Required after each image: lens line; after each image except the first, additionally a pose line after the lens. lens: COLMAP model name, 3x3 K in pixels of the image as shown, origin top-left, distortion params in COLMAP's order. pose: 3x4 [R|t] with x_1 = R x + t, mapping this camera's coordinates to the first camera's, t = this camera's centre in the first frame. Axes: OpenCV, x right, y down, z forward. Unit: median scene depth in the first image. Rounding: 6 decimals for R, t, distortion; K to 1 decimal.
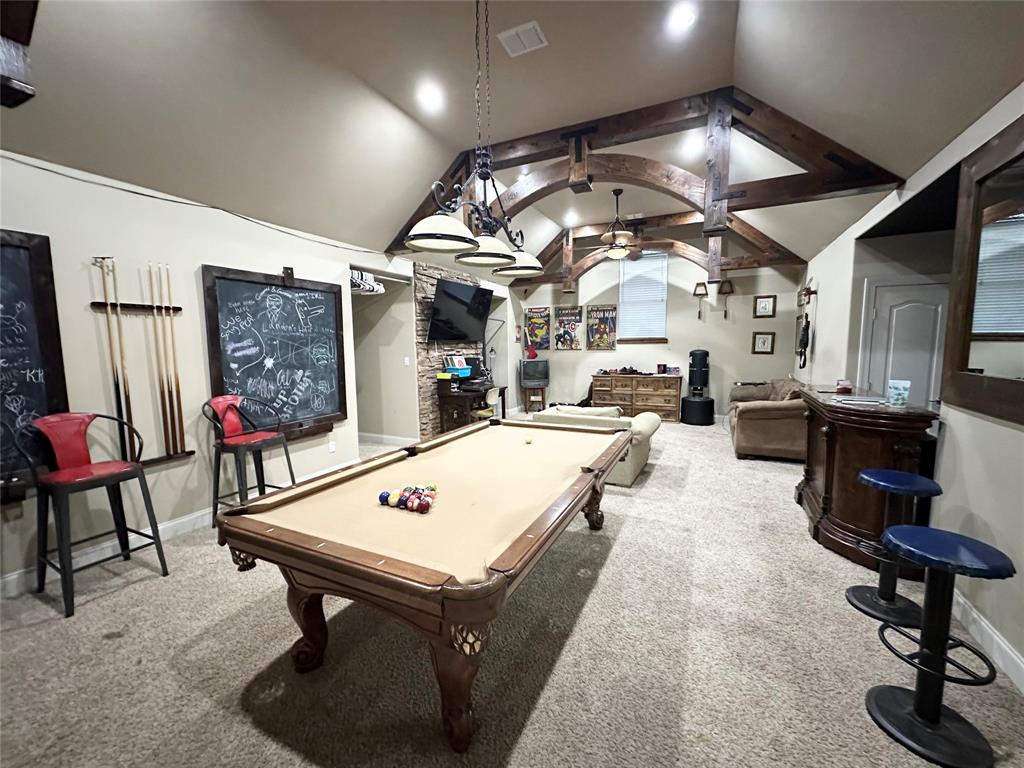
lens RADIAL K [[407.0, 0, 513.2], [0, 407.0, 384.7], [0, 0, 1]] dist [-0.005281, 0.000391]
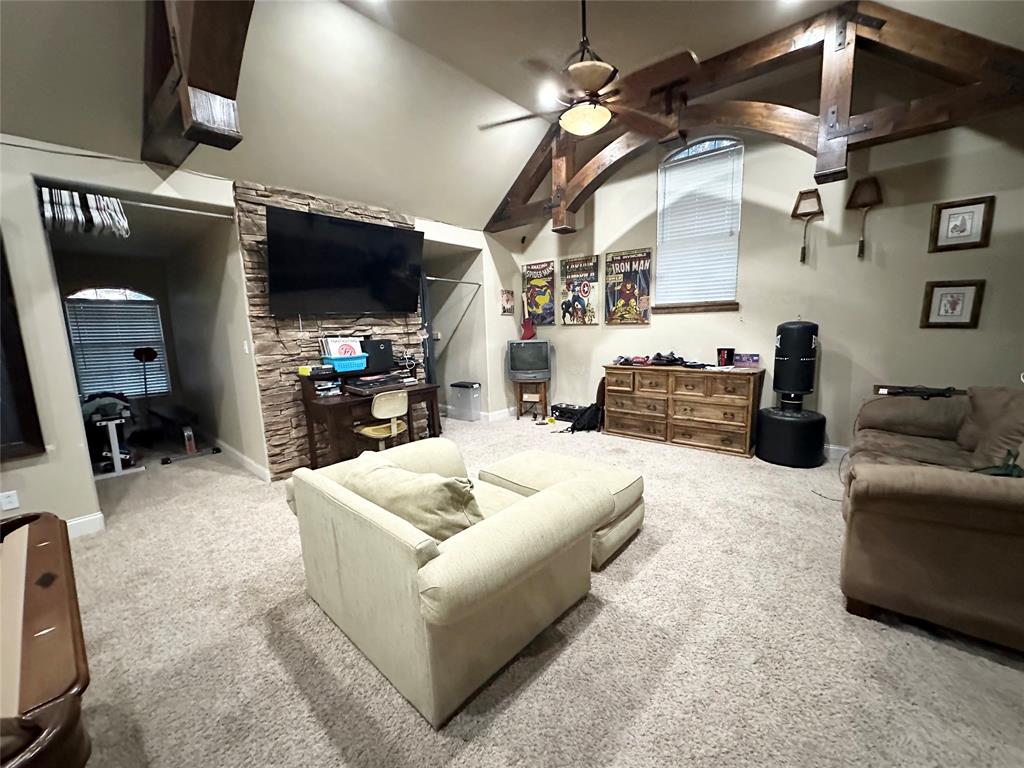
lens RADIAL K [[407.0, 0, 513.2], [0, 407.0, 384.7], [0, 0, 1]] dist [-0.005281, 0.000391]
pose [[0.964847, 0.023760, -0.261738, 0.230597], [-0.009140, 0.998336, 0.056932, -0.029672], [0.262655, -0.052539, 0.963458, 0.377398]]
